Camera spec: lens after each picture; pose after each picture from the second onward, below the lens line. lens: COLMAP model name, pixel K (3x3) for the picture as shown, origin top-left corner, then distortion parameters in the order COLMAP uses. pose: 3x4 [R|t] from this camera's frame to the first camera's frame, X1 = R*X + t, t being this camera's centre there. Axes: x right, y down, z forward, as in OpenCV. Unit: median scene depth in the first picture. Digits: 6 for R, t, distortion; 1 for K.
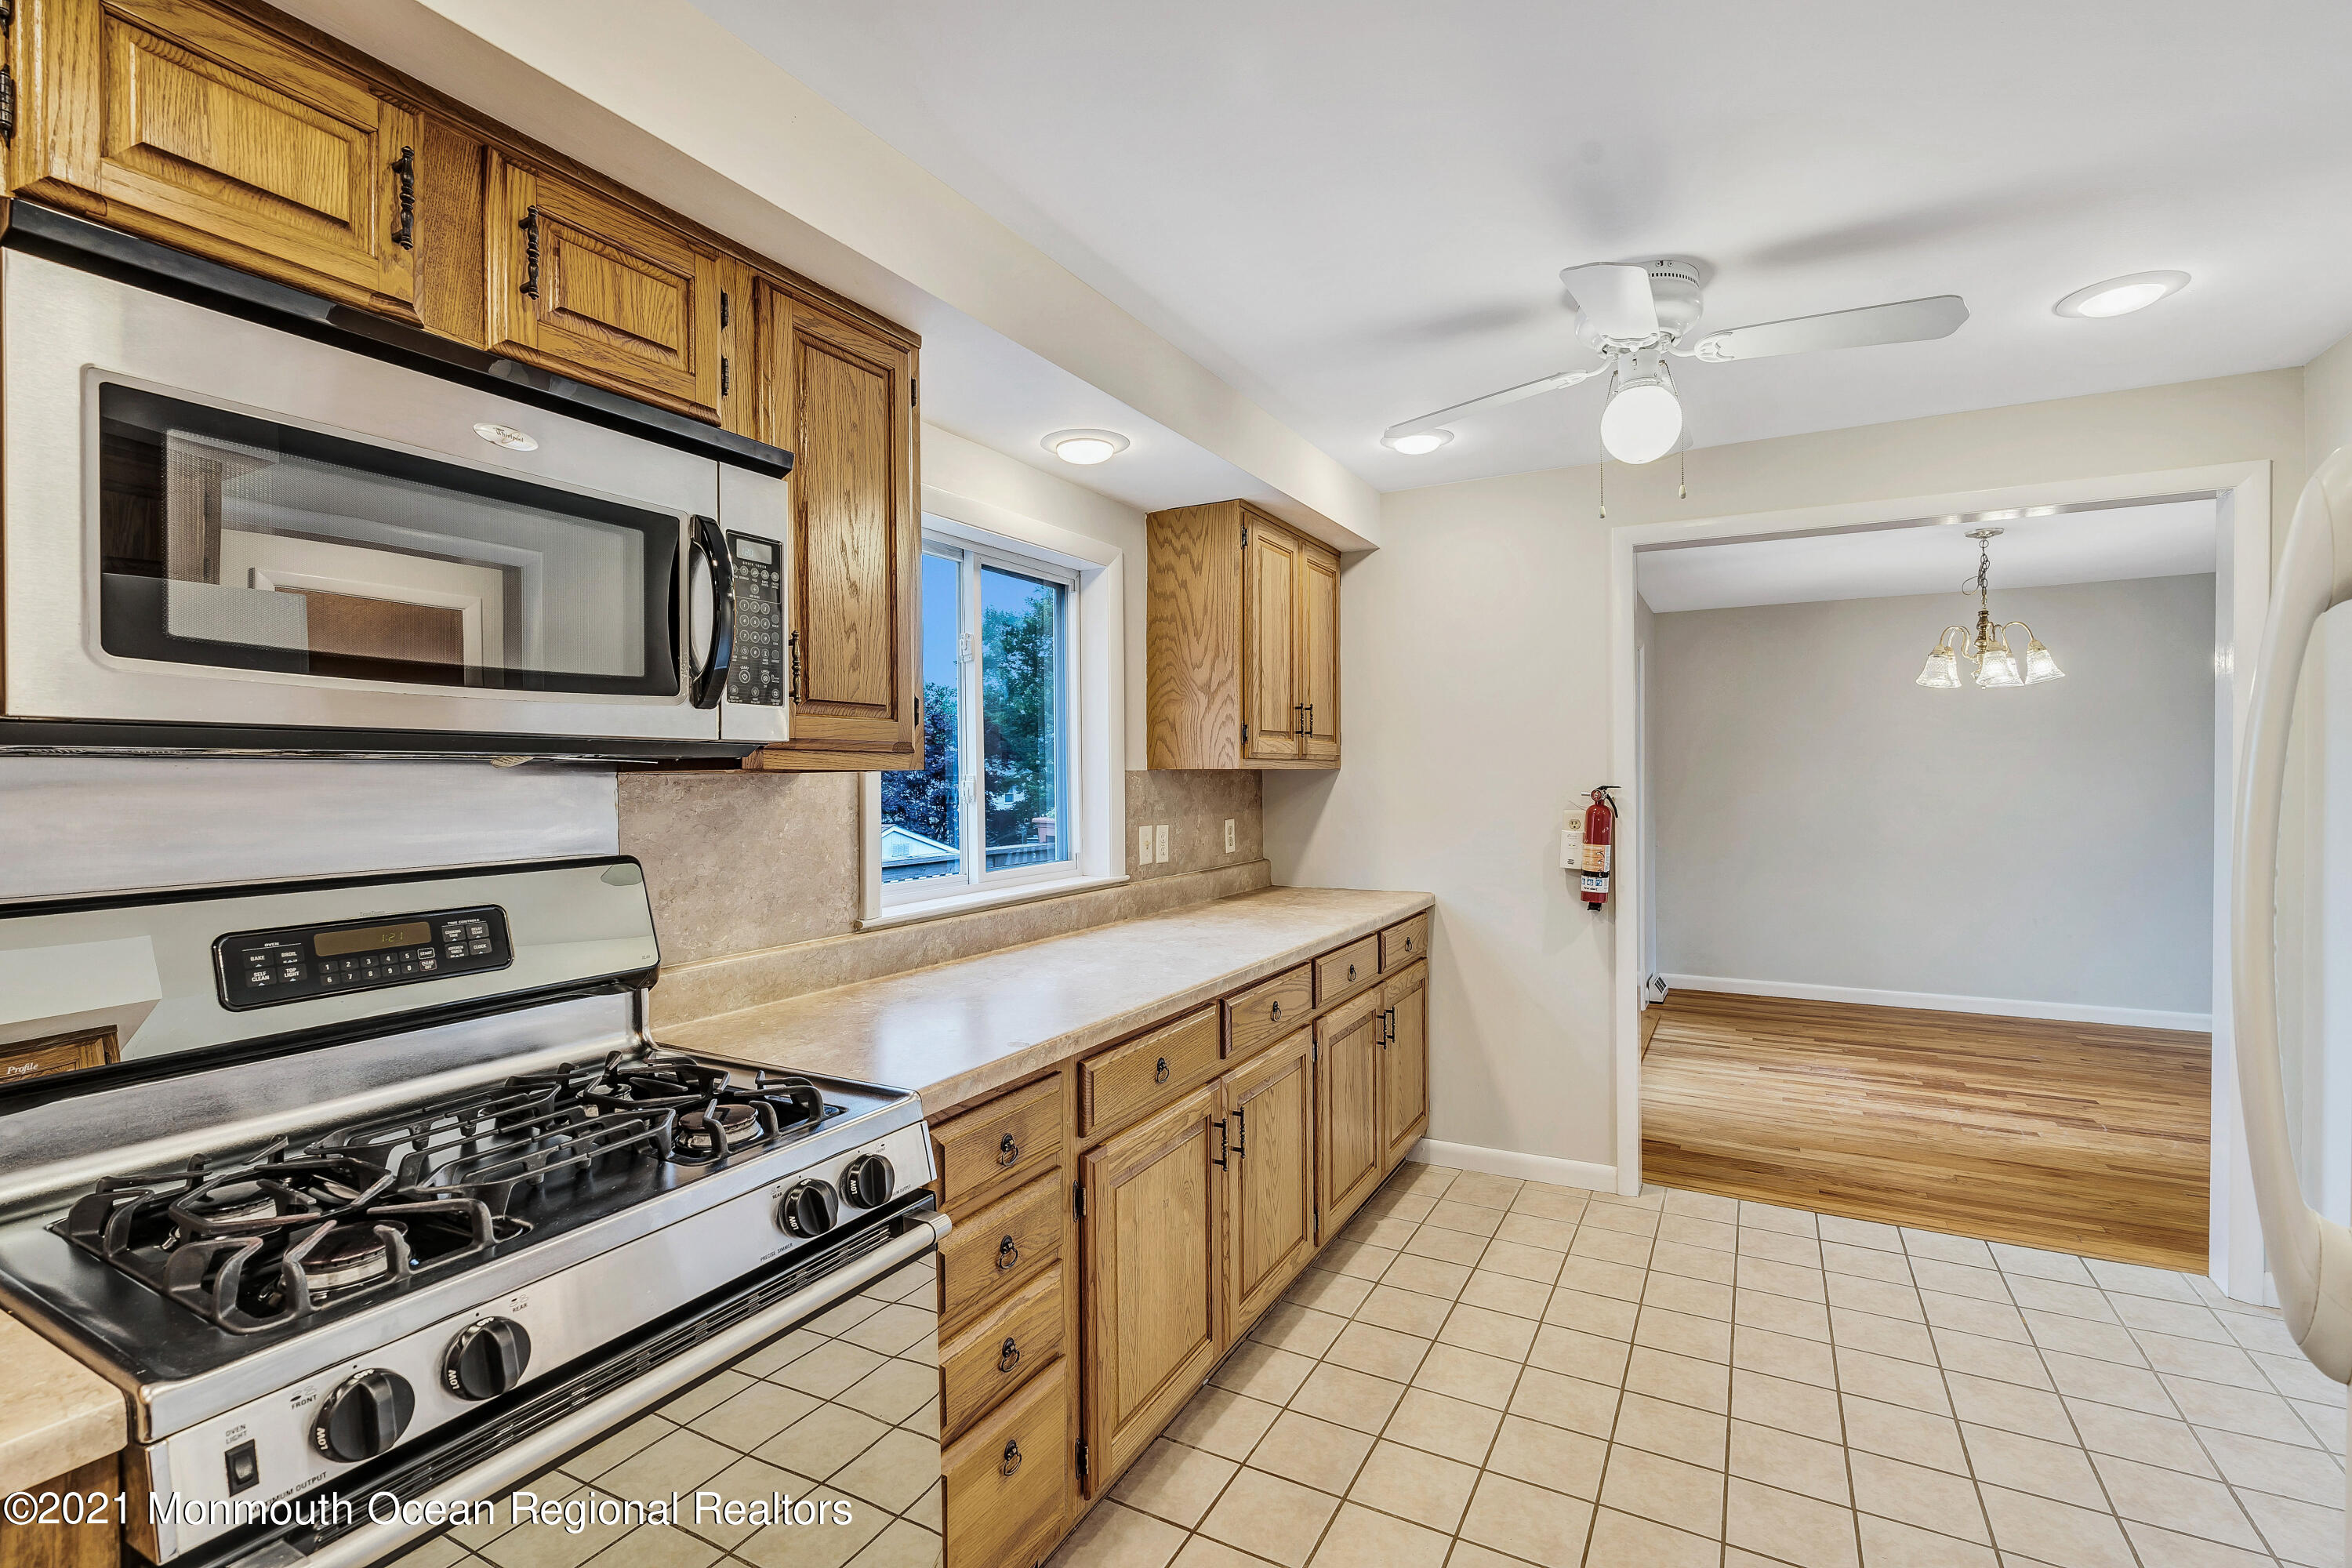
lens RADIAL K [[1063.0, 0, 1173.3], [0, 1063.0, 783.7], [0, 0, 1]] dist [-0.011794, 0.004276]
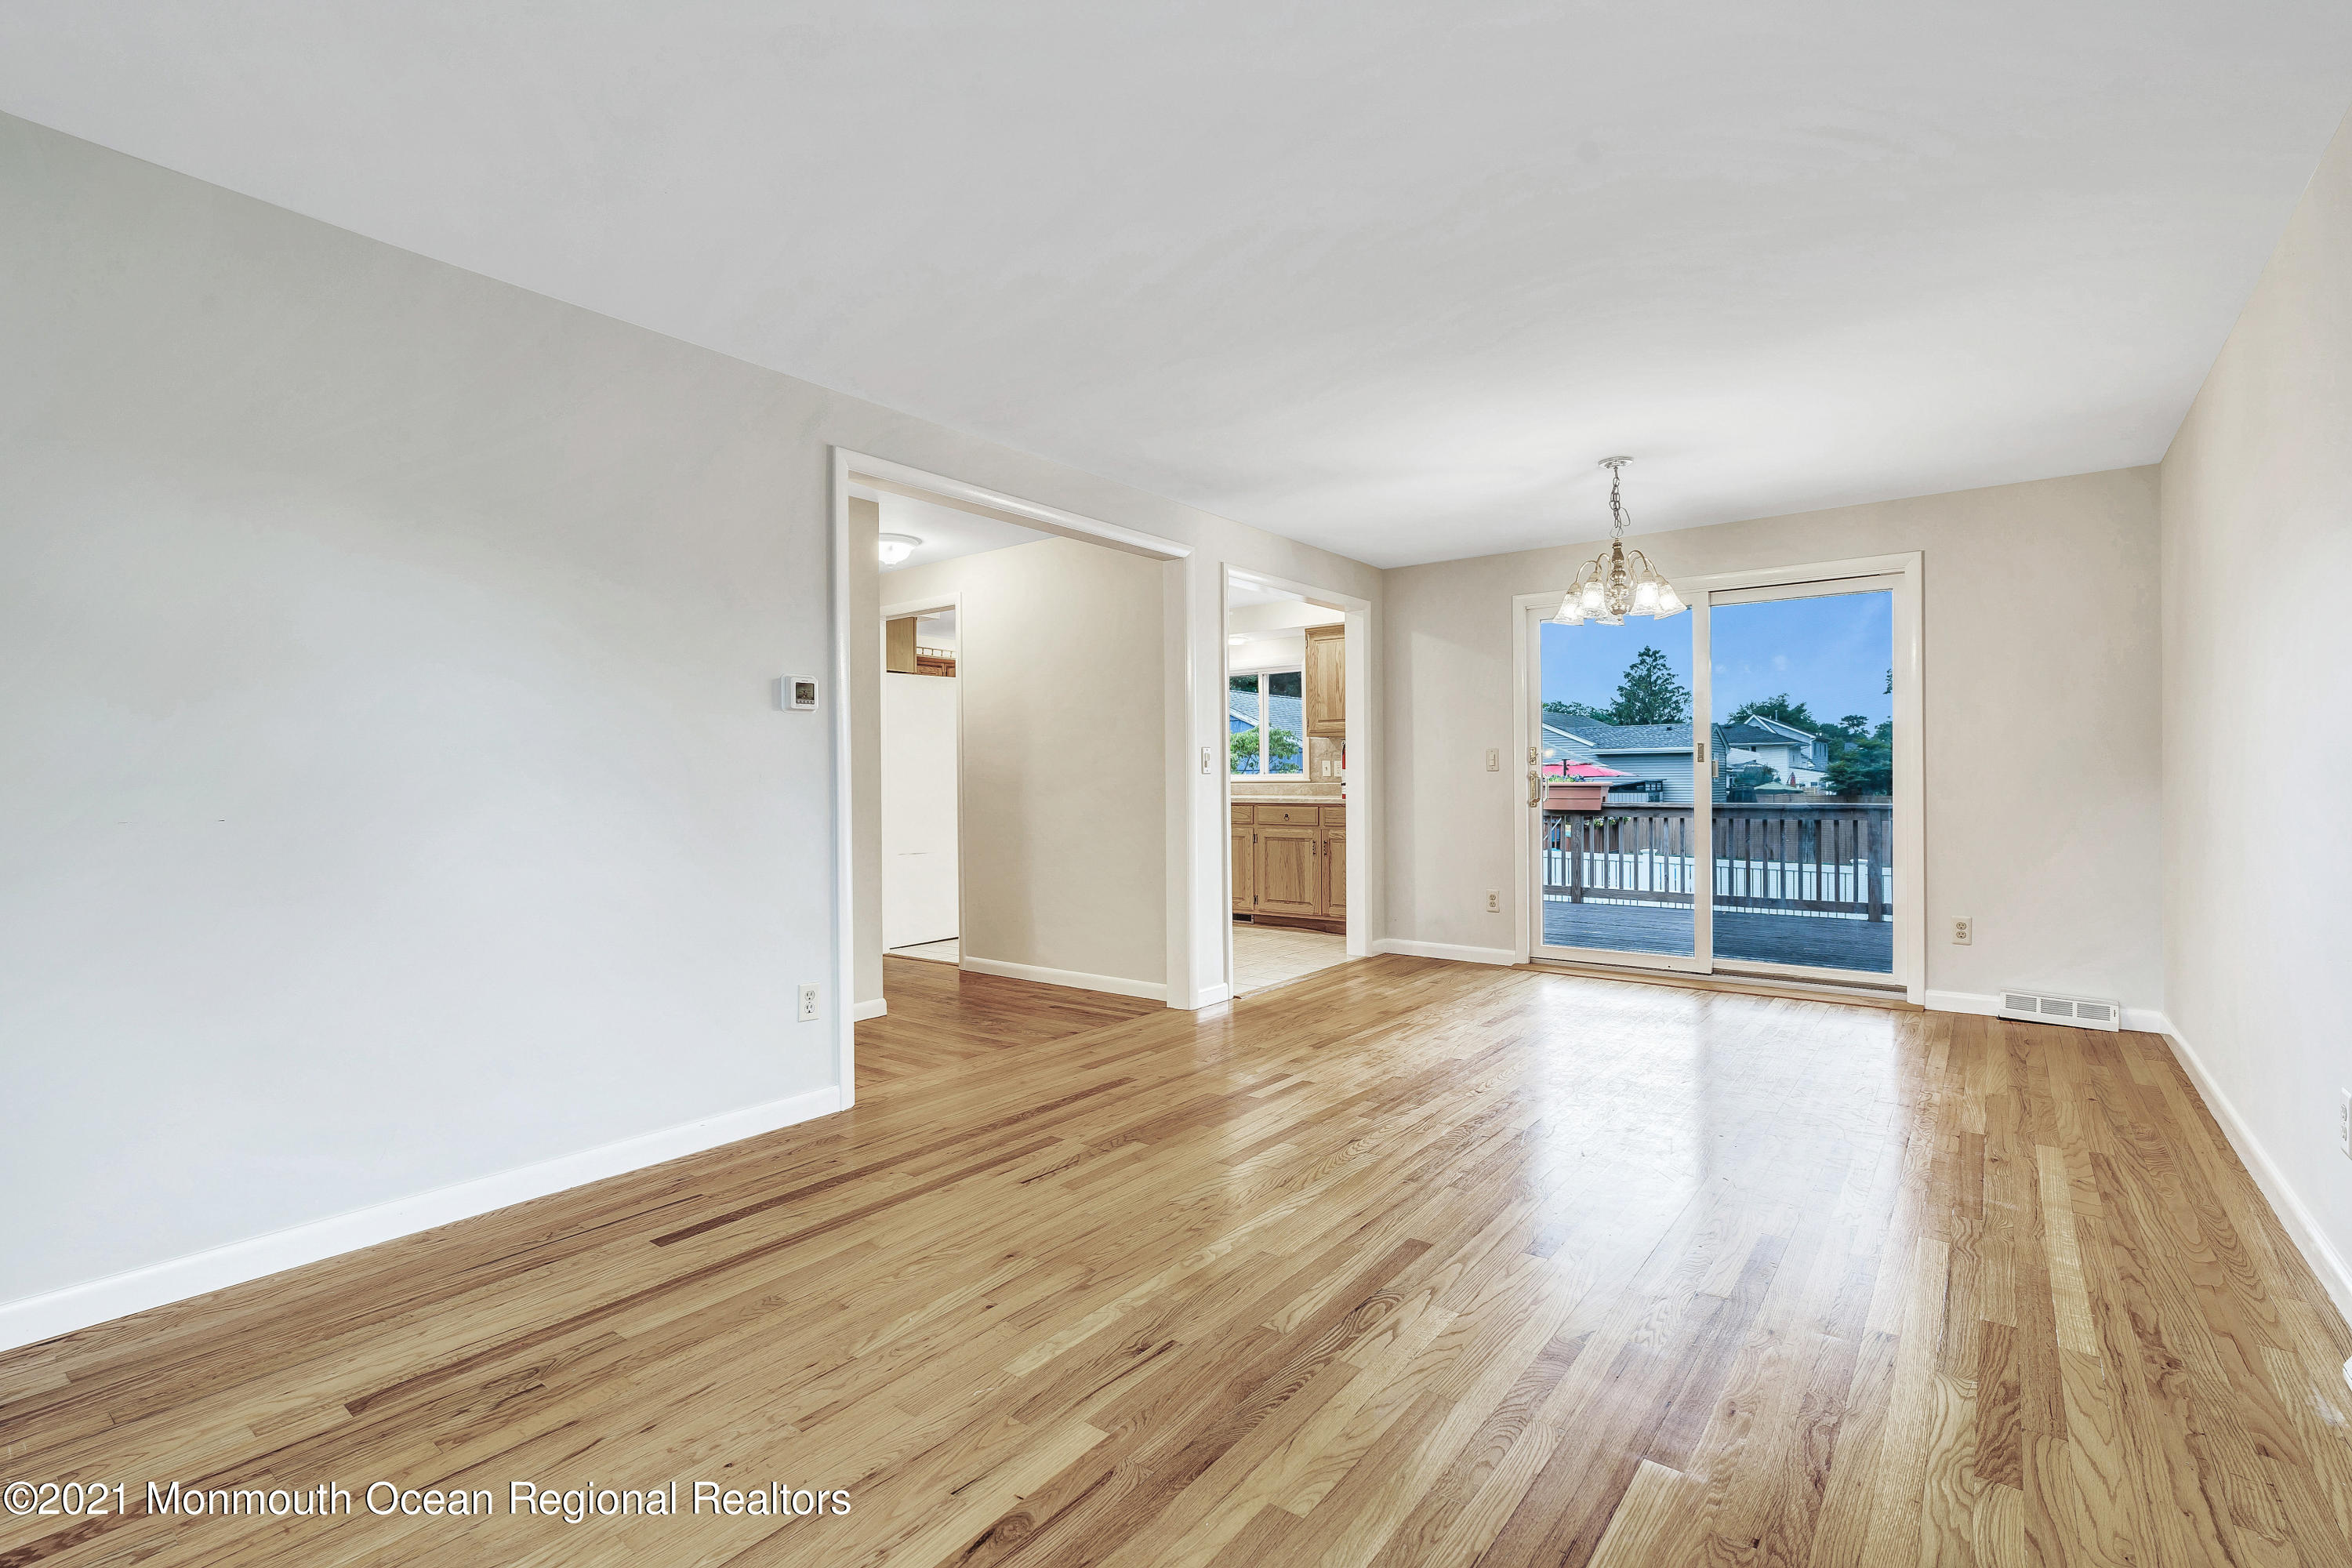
lens RADIAL K [[1063.0, 0, 1173.3], [0, 1063.0, 783.7], [0, 0, 1]] dist [-0.011794, 0.004276]
pose [[-0.152366, 0.009904, -0.988274, 2.385208], [-0.000394, 0.999949, 0.010082, 0.065107], [0.988324, 0.001926, -0.152355, 0.989015]]
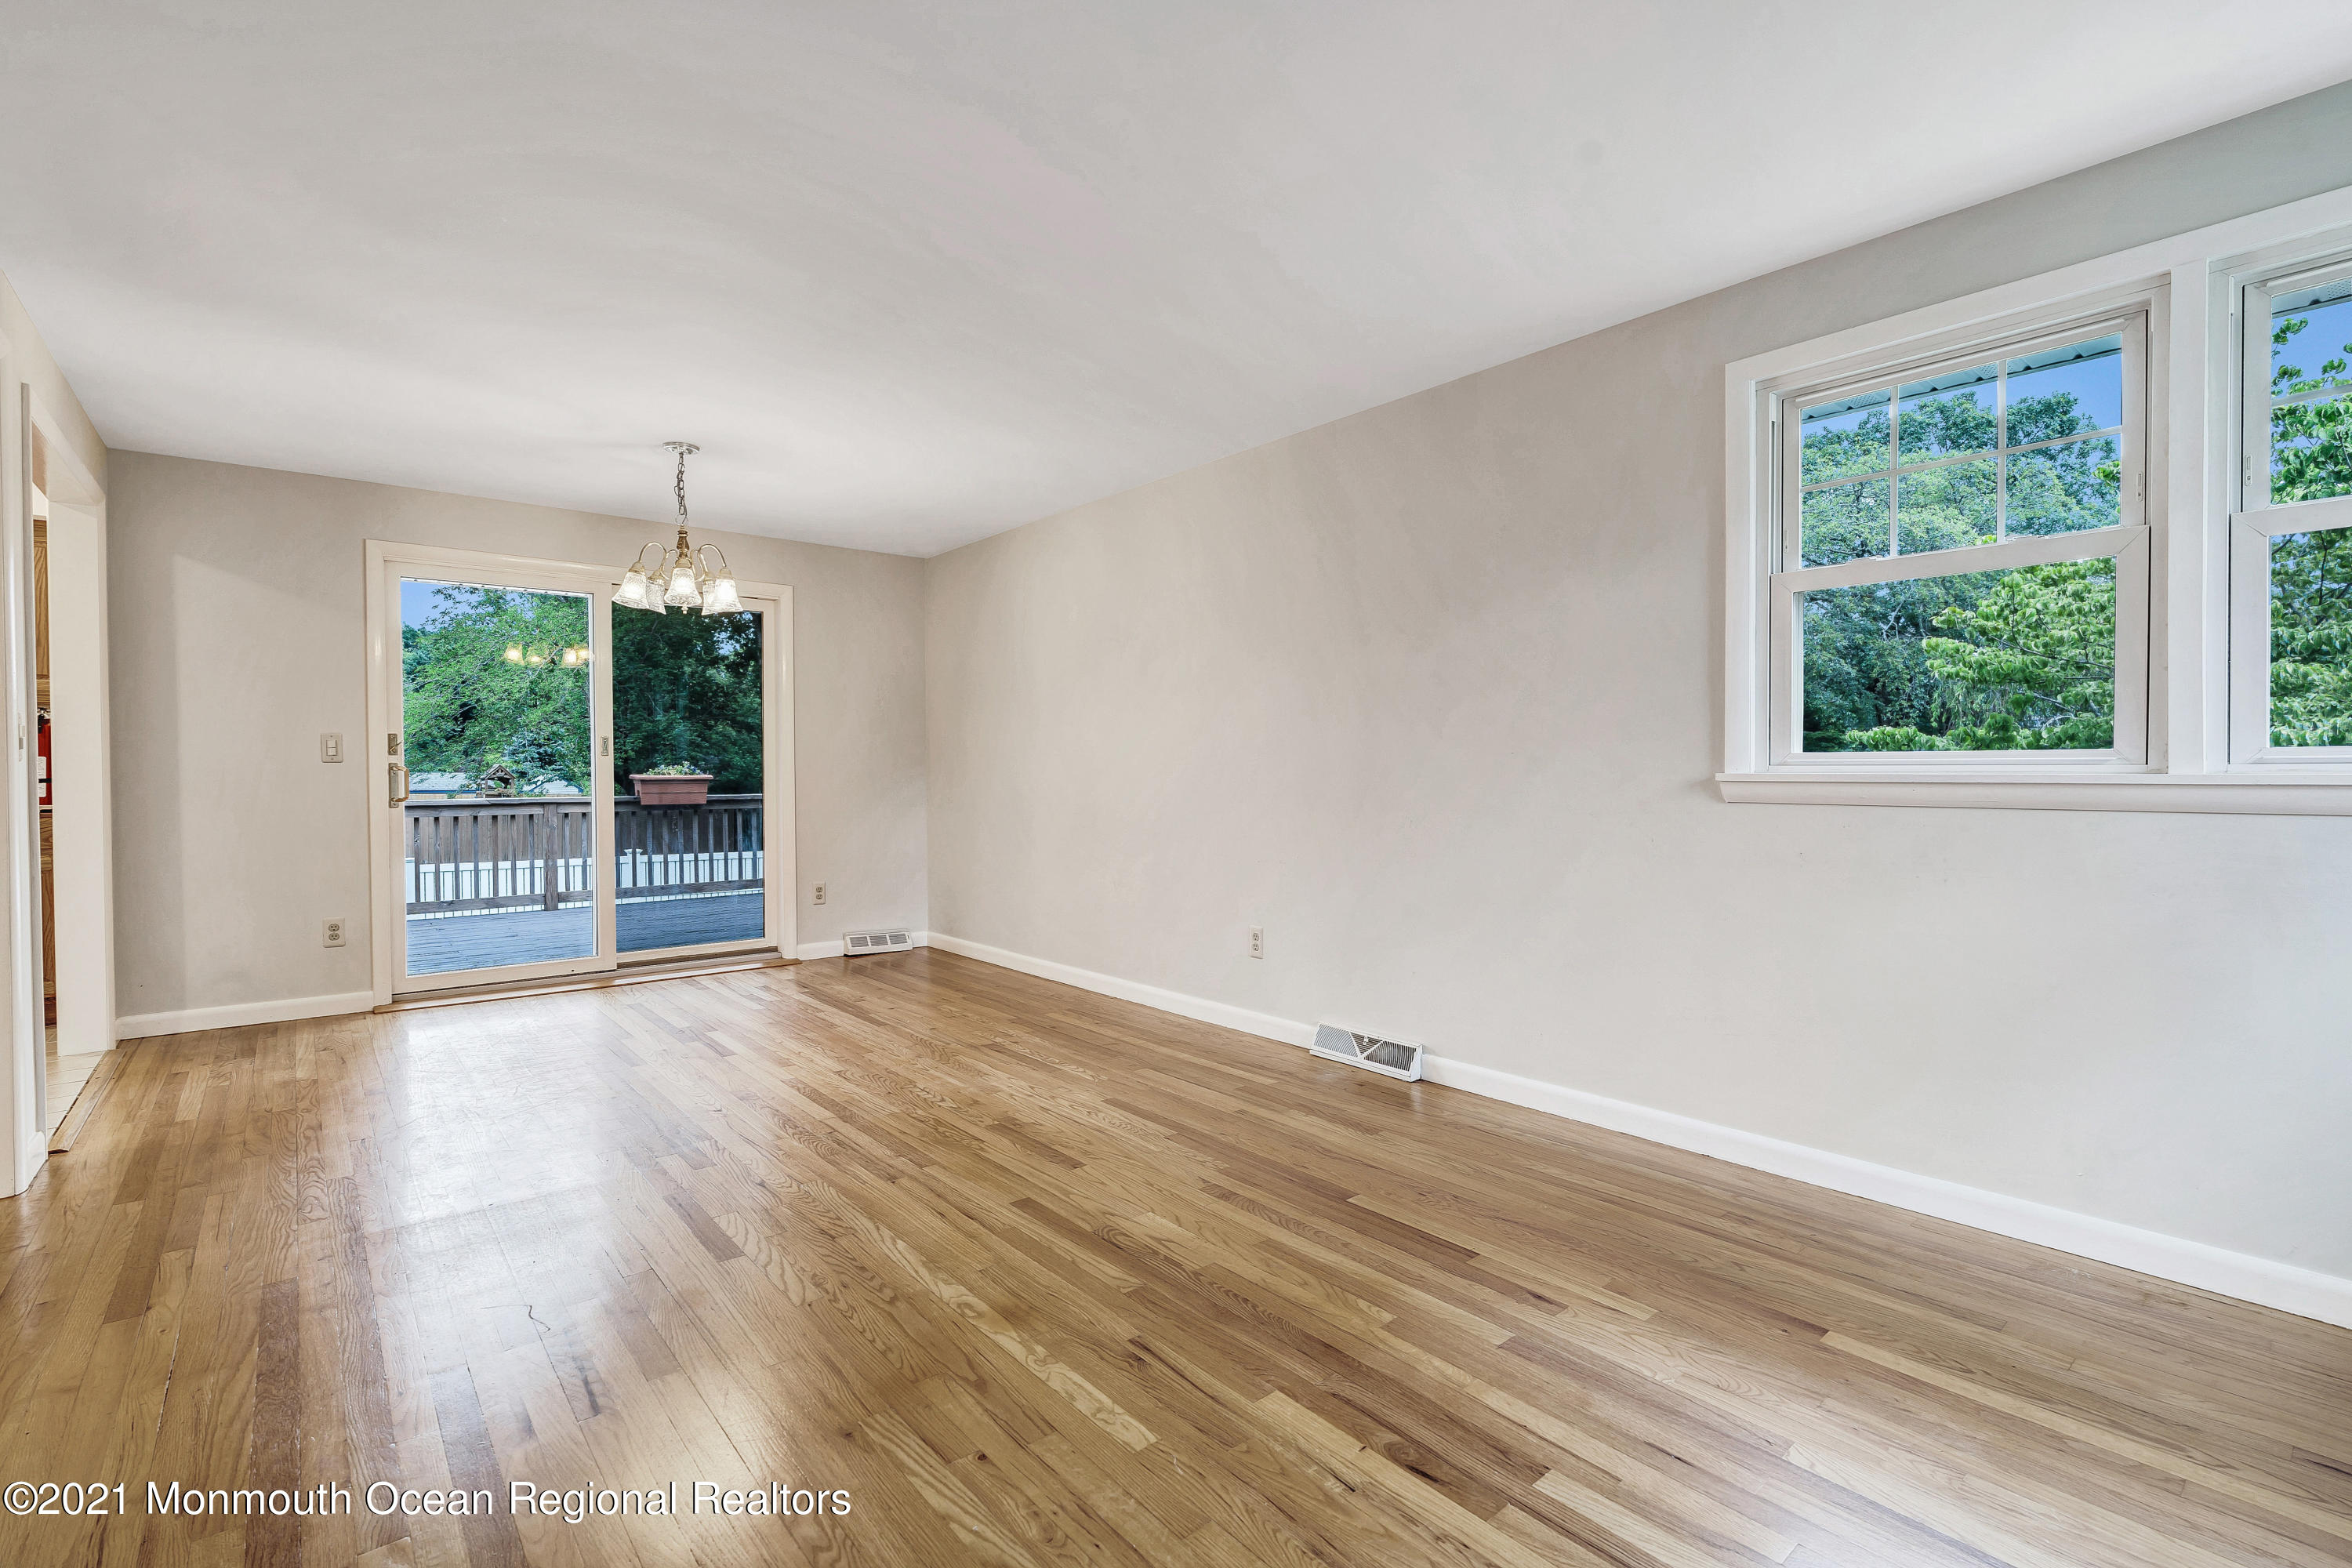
lens RADIAL K [[1063.0, 0, 1173.3], [0, 1063.0, 783.7], [0, 0, 1]] dist [-0.011794, 0.004276]
pose [[0.933676, 0.008235, -0.358023, 2.023690], [-0.005442, 0.999946, 0.008810, 0.071795], [0.358077, -0.006277, 0.933671, 0.353490]]
